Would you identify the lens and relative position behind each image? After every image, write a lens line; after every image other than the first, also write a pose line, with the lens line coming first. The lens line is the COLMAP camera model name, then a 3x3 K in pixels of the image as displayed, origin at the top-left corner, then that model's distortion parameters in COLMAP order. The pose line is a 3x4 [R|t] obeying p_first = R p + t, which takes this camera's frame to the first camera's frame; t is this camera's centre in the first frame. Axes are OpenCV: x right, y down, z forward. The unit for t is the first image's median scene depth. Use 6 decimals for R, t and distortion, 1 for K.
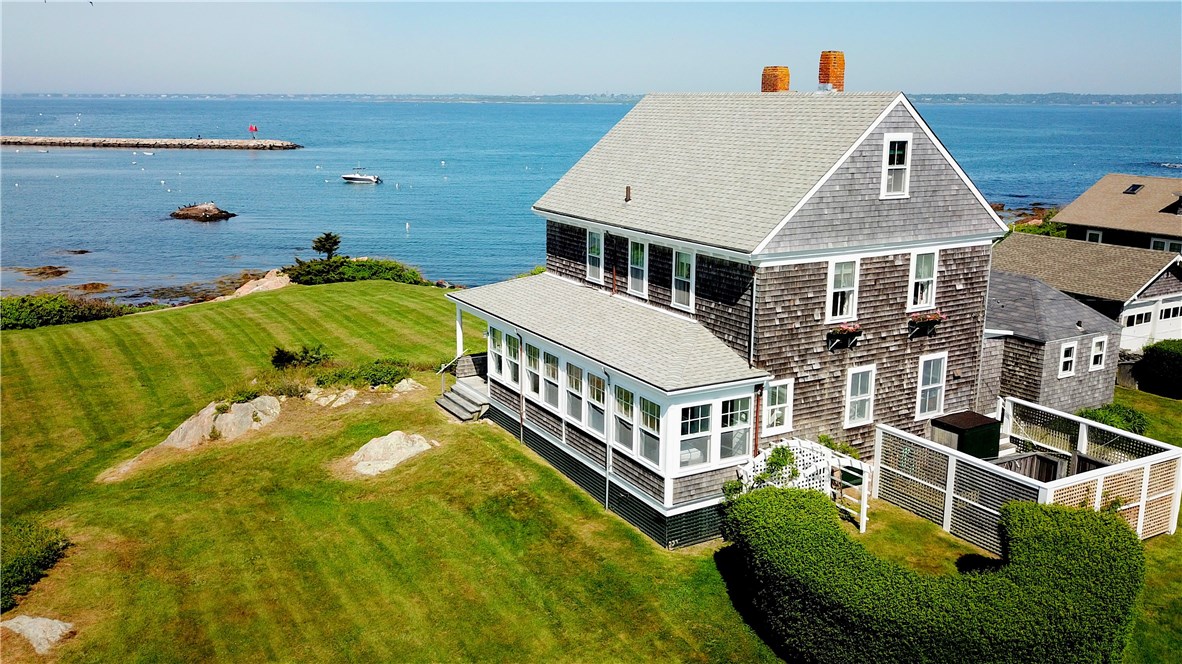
lens RADIAL K [[1005.1, 0, 585.5], [0, 1005.1, 329.1], [0, 0, 1]] dist [-0.001631, 0.004498]
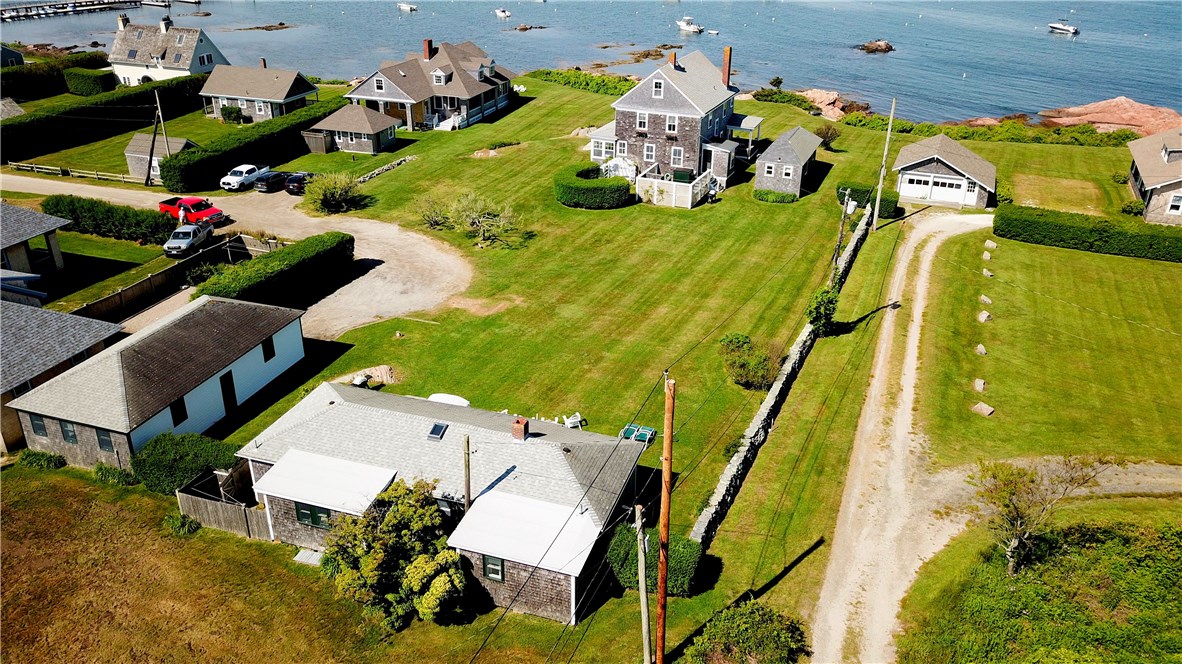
lens RADIAL K [[868.4, 0, 591.0], [0, 868.4, 332.0], [0, 0, 1]] dist [0.002331, -0.004764]
pose [[0.594488, 0.362884, -0.717565, 2.073595], [-0.181821, 0.929929, 0.319644, -0.231708], [0.783278, -0.059556, 0.618812, -0.895775]]
